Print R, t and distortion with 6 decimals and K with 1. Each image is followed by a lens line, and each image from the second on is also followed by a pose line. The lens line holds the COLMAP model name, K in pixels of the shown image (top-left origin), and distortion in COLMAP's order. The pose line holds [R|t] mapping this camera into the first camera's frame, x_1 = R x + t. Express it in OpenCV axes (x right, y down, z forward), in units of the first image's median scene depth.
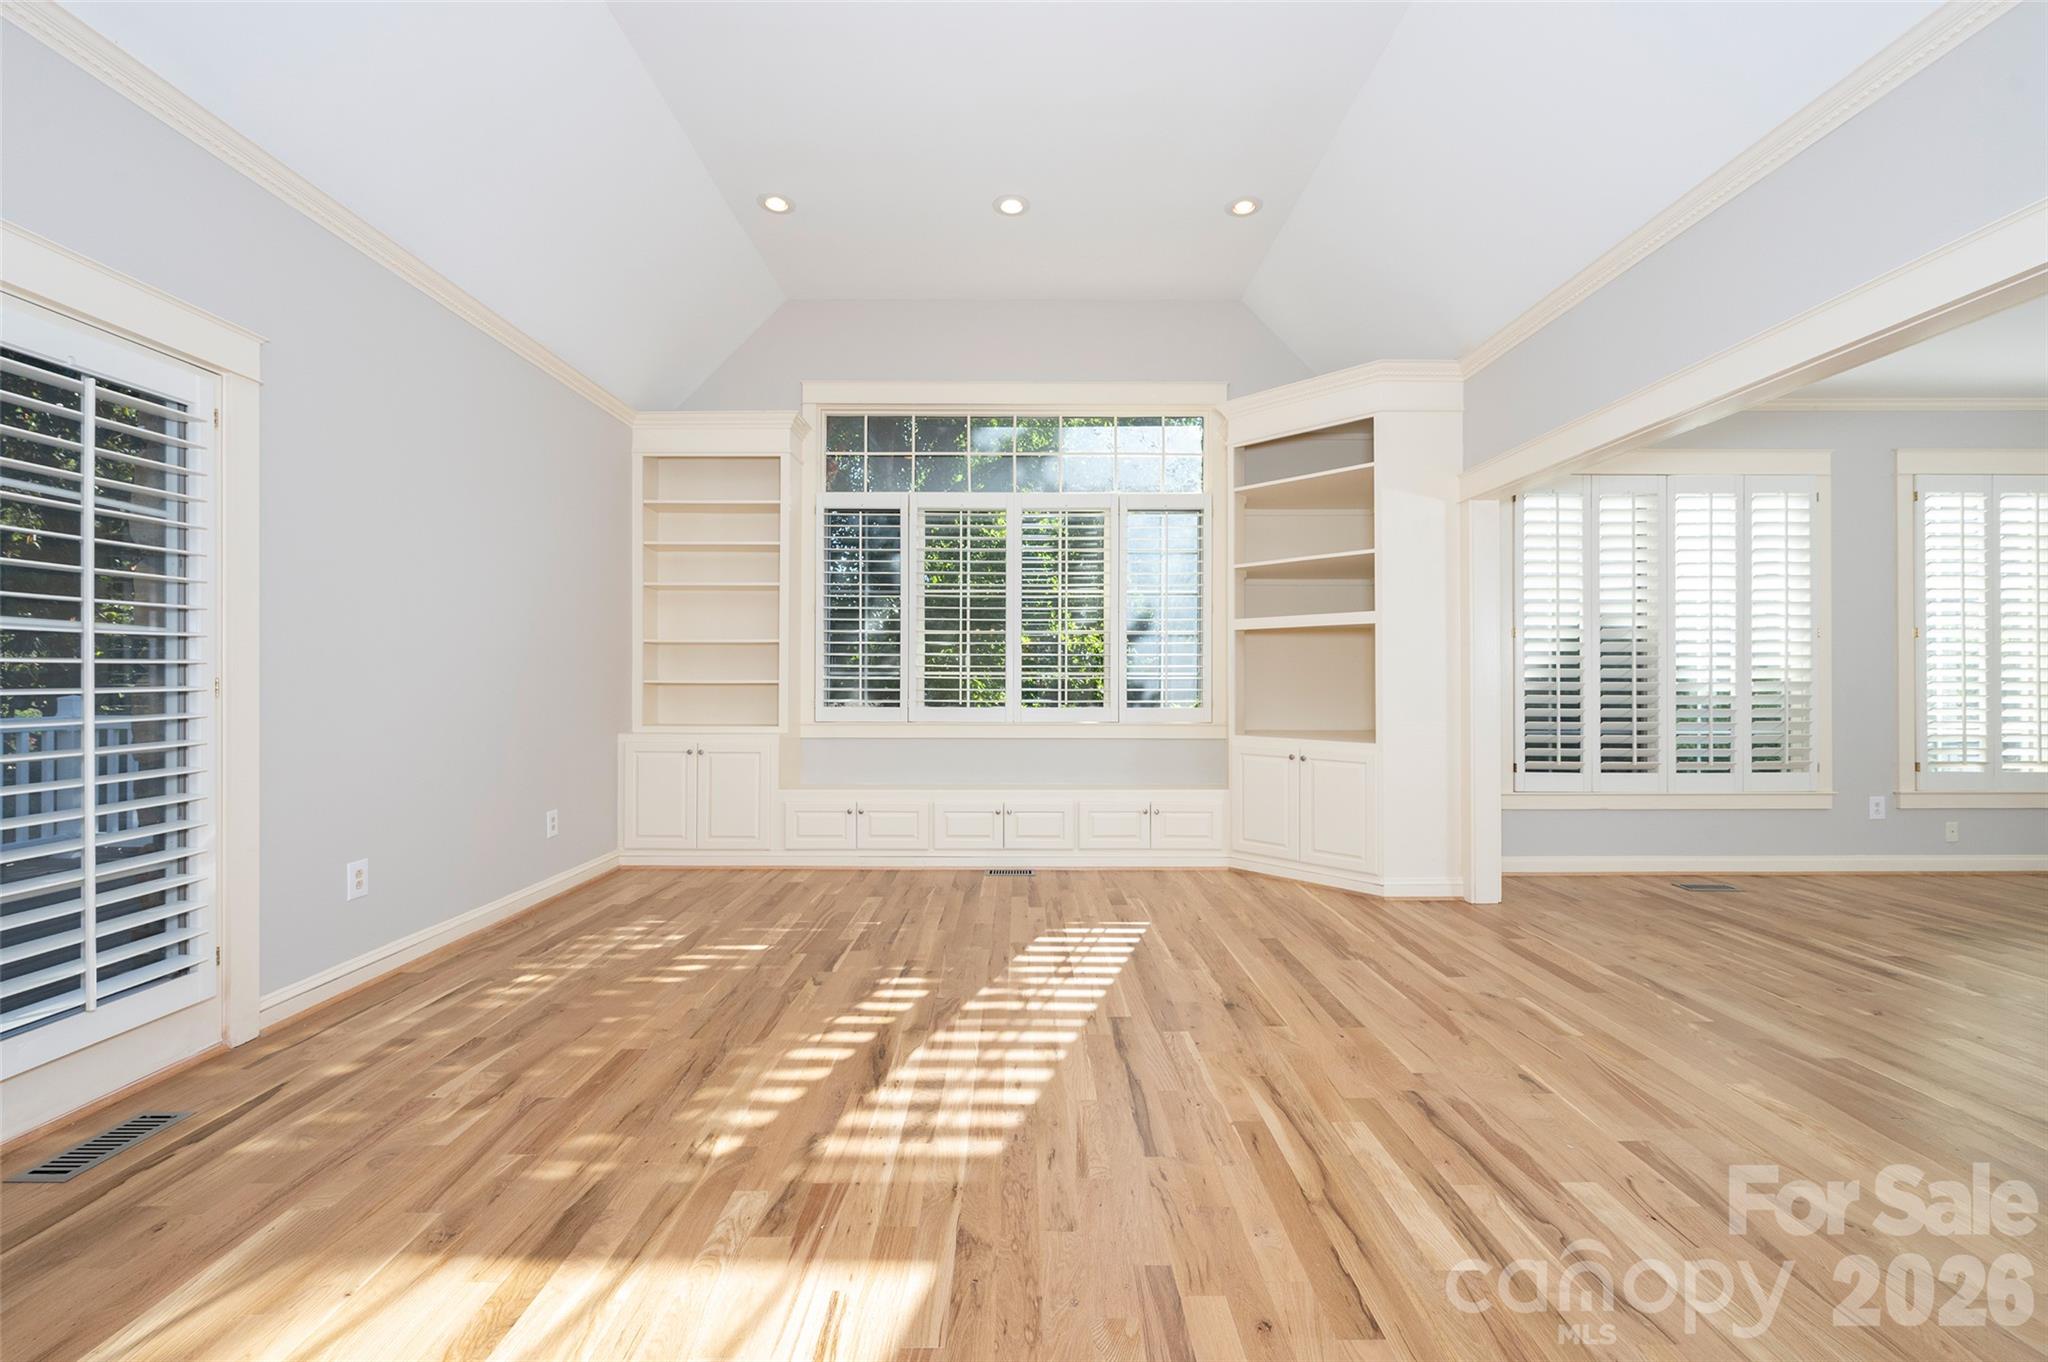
lens RADIAL K [[820.9, 0, 1016.9], [0, 820.9, 677.5], [0, 0, 1]] dist [0.001133, -0.000065]
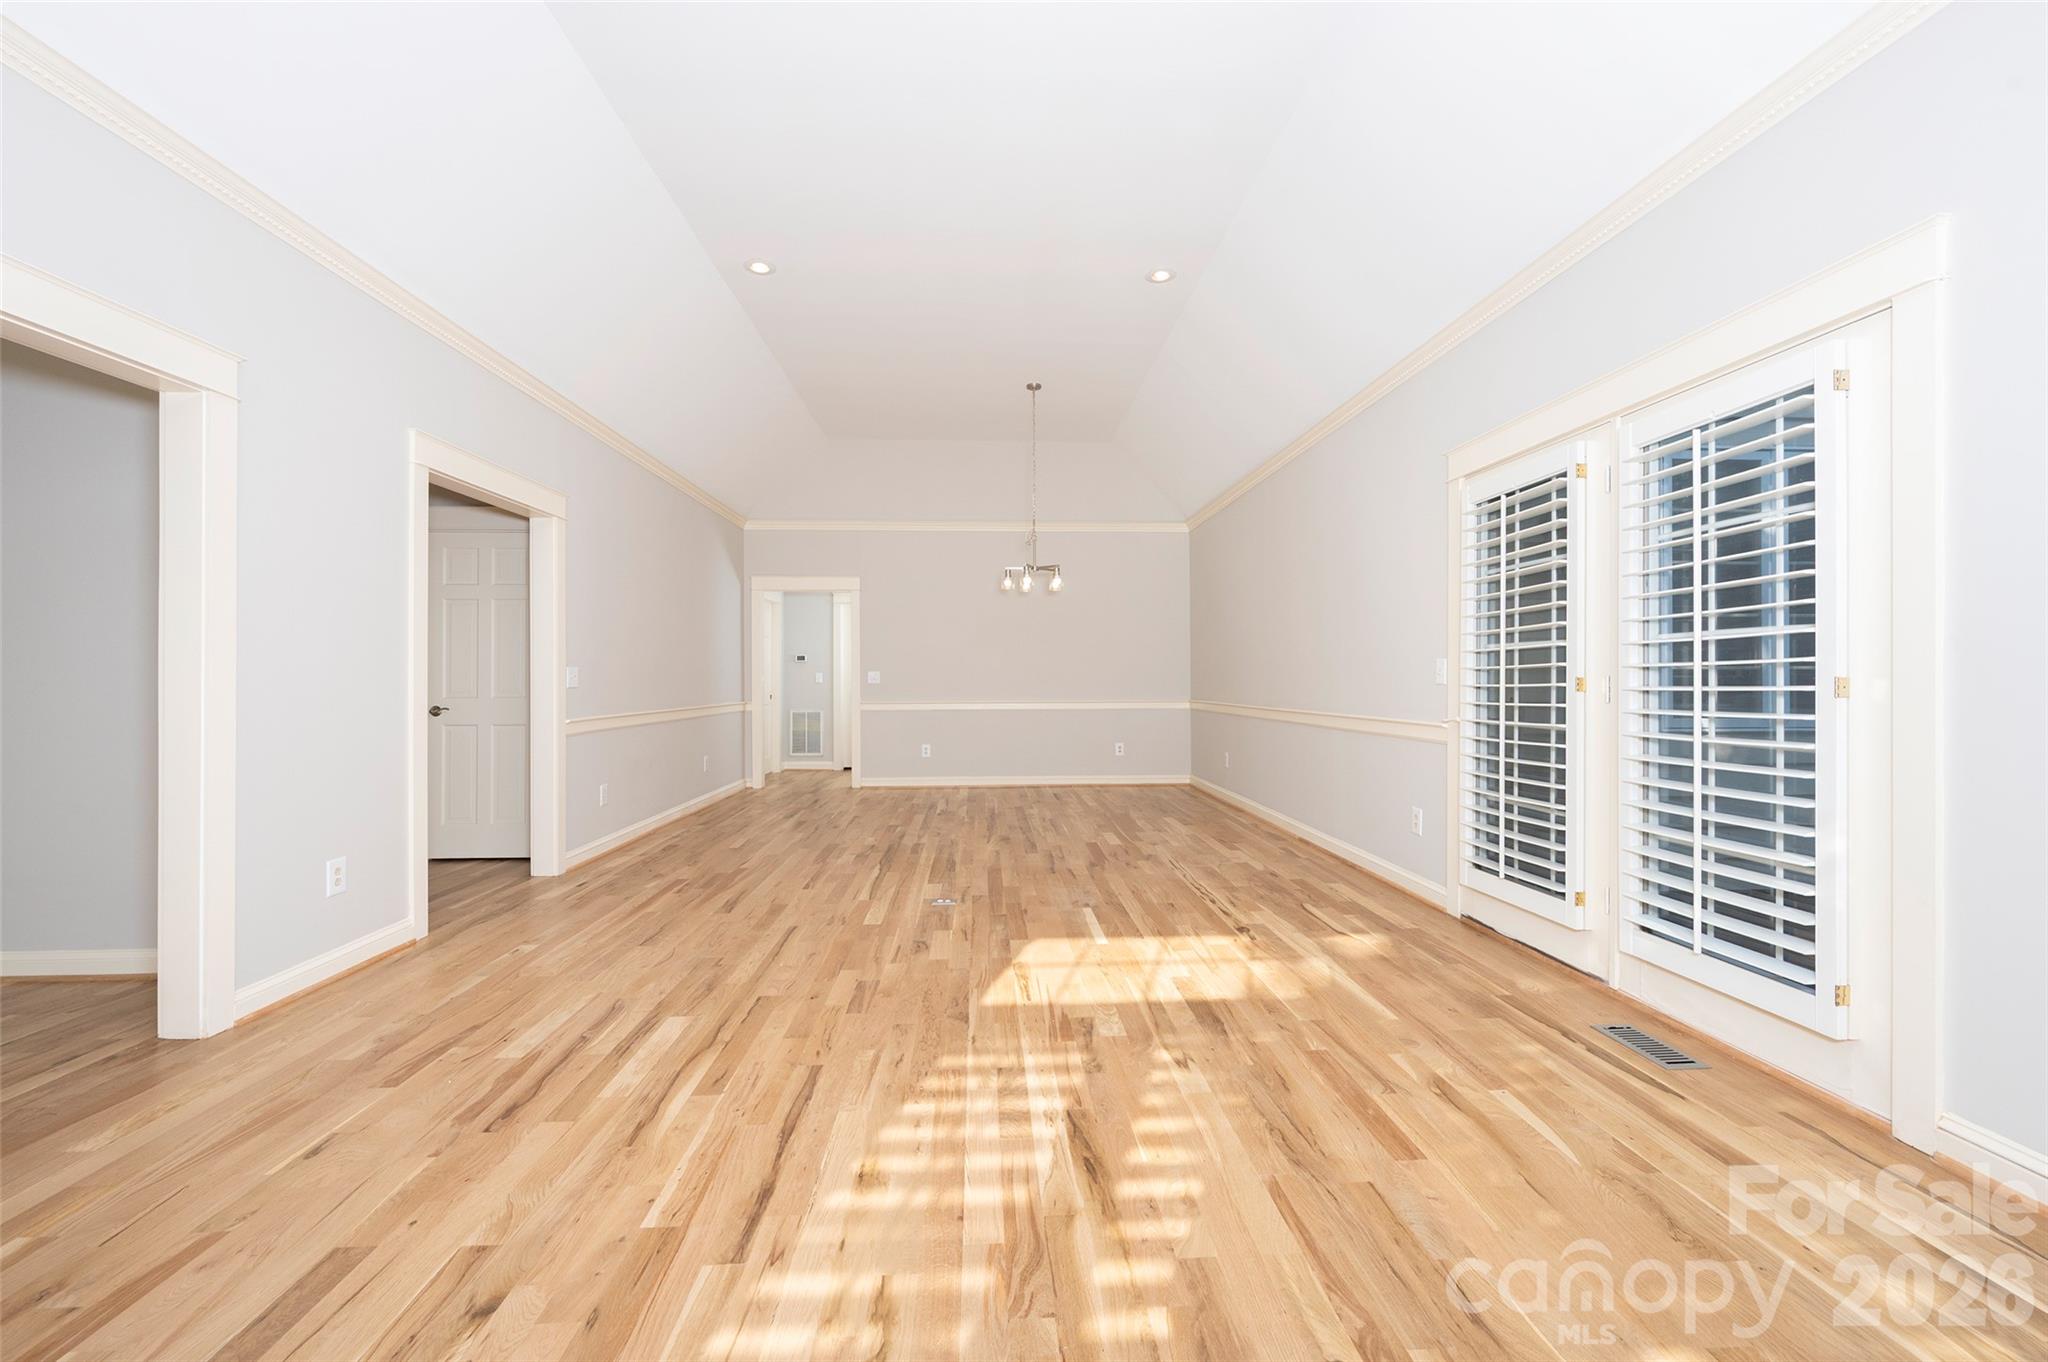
lens RADIAL K [[820.9, 0, 1016.9], [0, 820.9, 677.5], [0, 0, 1]] dist [0.001133, -0.000065]
pose [[-0.998745, 0.001896, -0.050046, -0.068362], [0.002180, 0.999982, -0.005626, 0.005143], [0.050035, -0.005728, -0.998731, 2.055508]]
